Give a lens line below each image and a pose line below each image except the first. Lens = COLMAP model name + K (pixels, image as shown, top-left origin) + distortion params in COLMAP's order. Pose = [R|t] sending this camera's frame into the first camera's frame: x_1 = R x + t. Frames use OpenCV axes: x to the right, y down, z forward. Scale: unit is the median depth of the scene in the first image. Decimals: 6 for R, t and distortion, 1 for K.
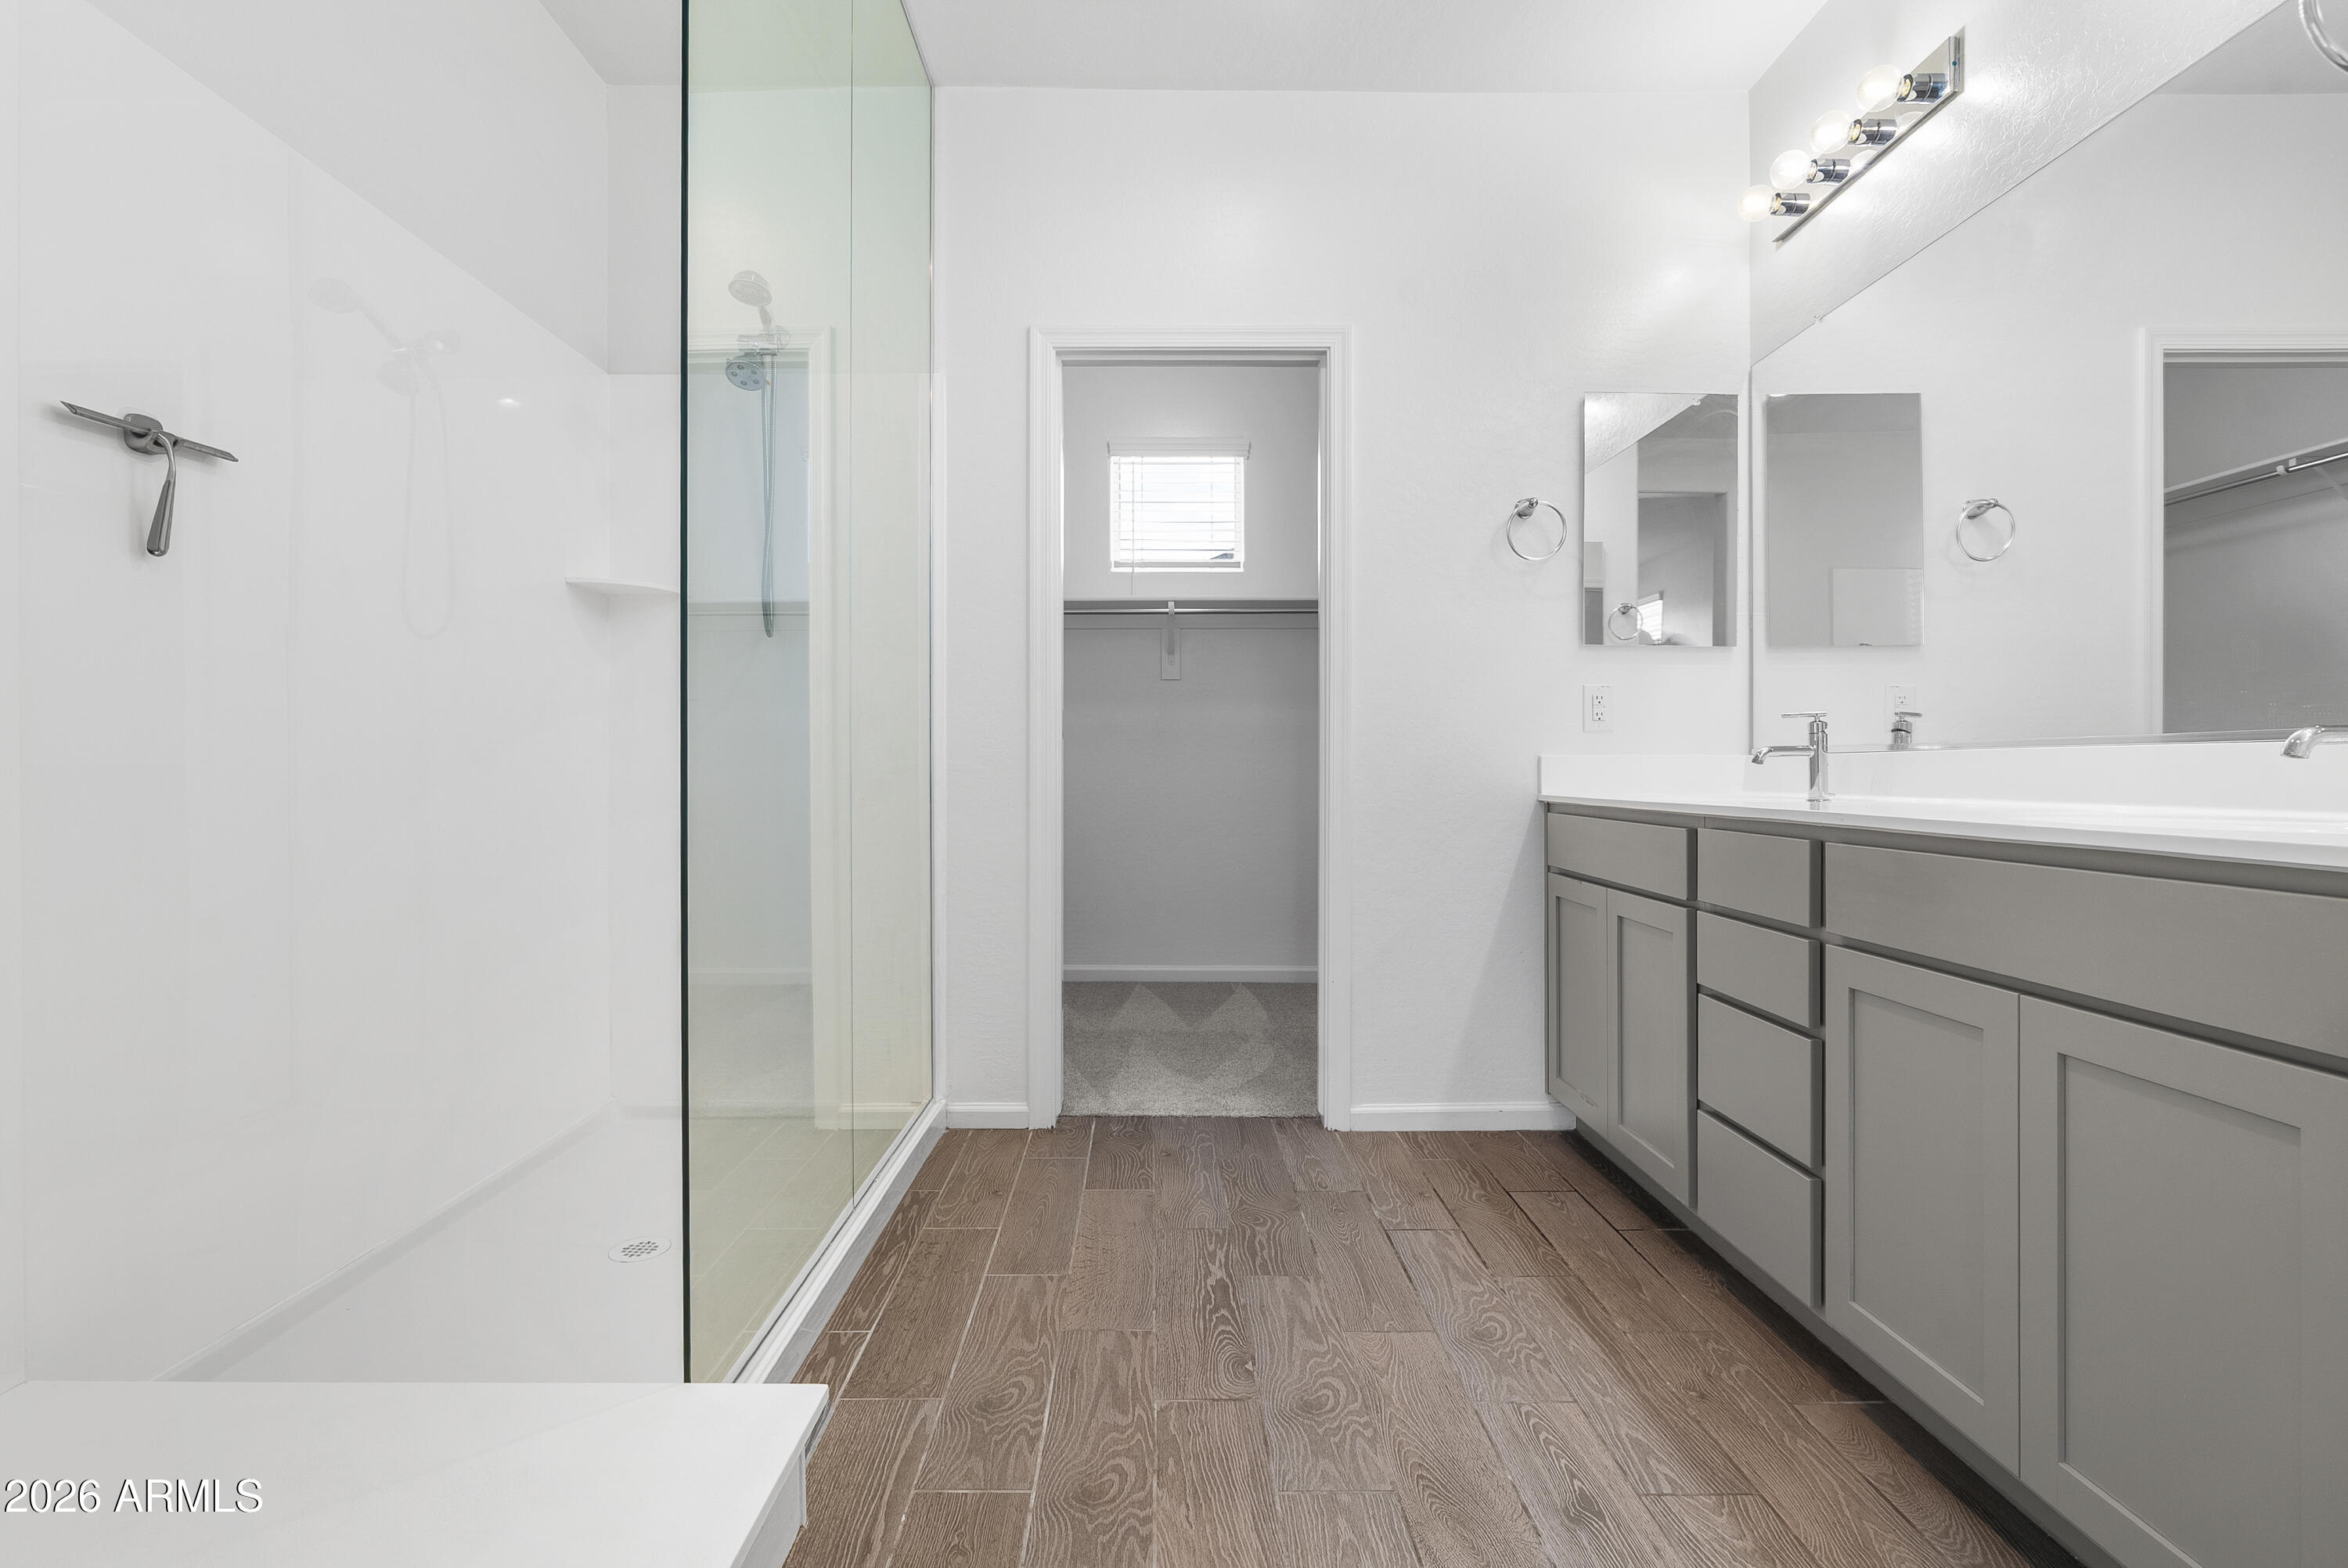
lens RADIAL K [[1079.3, 0, 1168.4], [0, 1079.3, 755.6], [0, 0, 1]] dist [-0.008770, 0.000412]
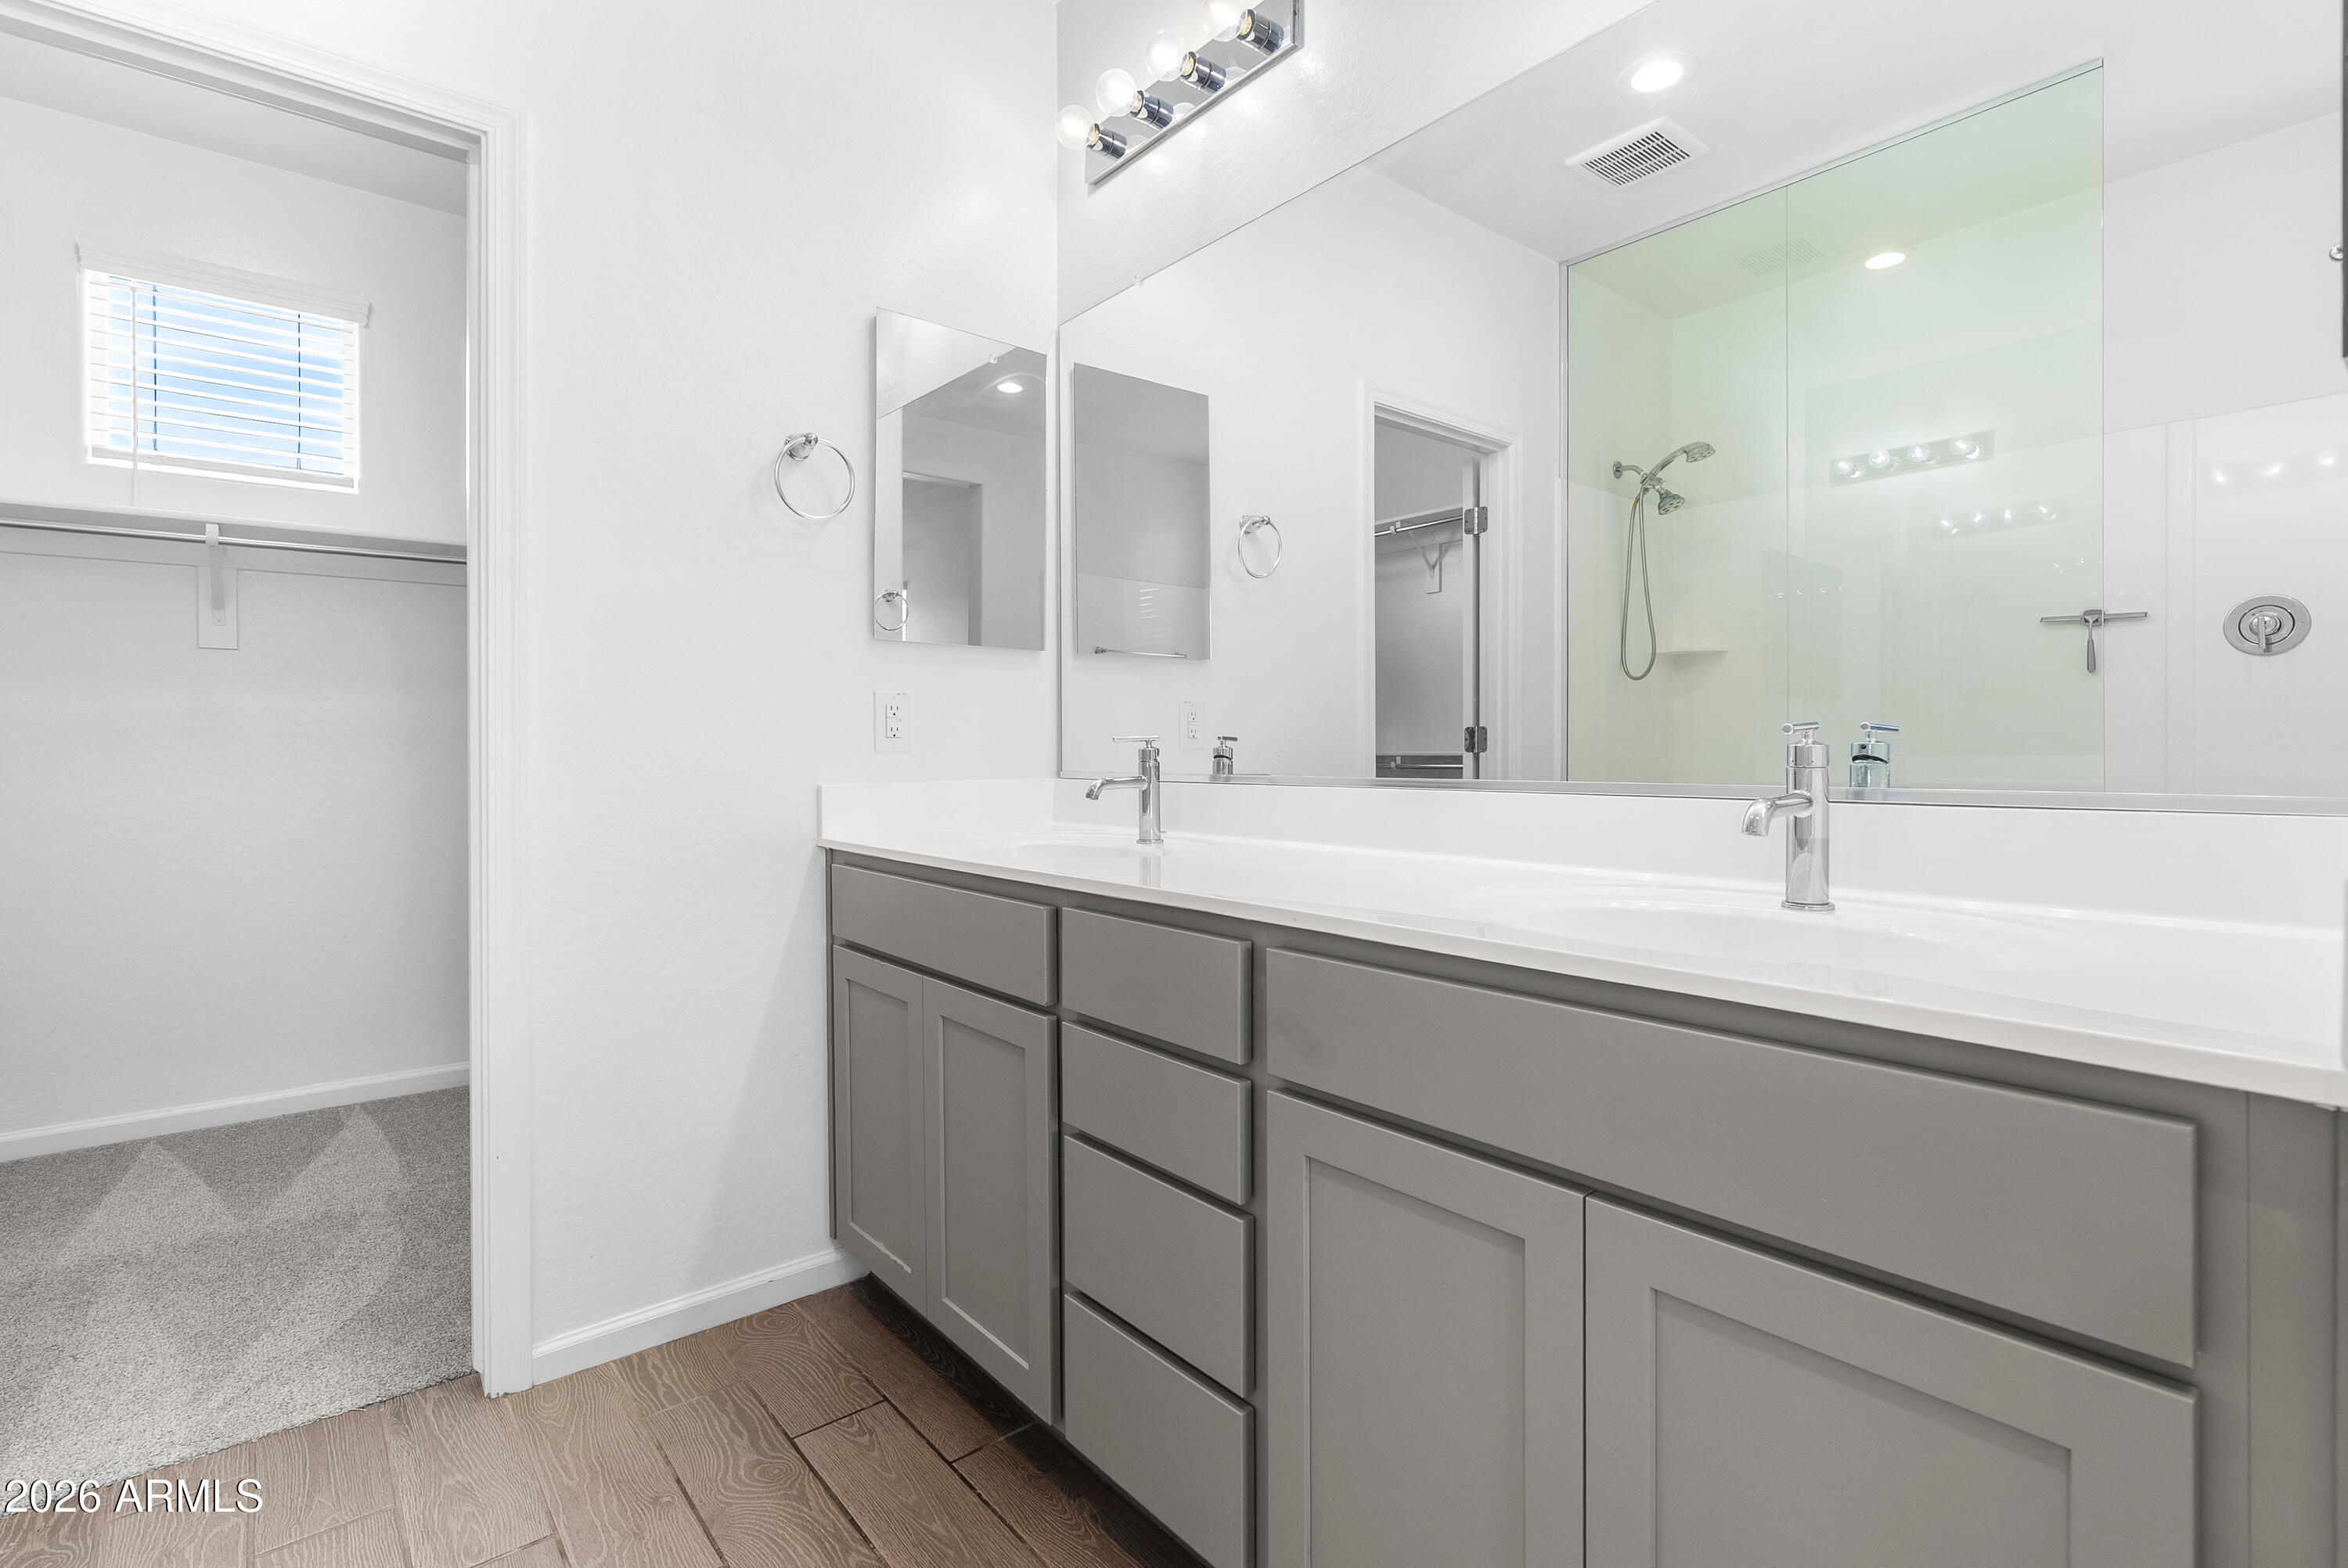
lens RADIAL K [[1079.3, 0, 1168.4], [0, 1079.3, 755.6], [0, 0, 1]] dist [-0.008770, 0.000412]
pose [[0.774084, -0.008480, 0.633026, 0.062655], [-0.002099, 0.999870, 0.015960, -0.033267], [-0.633080, -0.013683, 0.773966, 0.281924]]
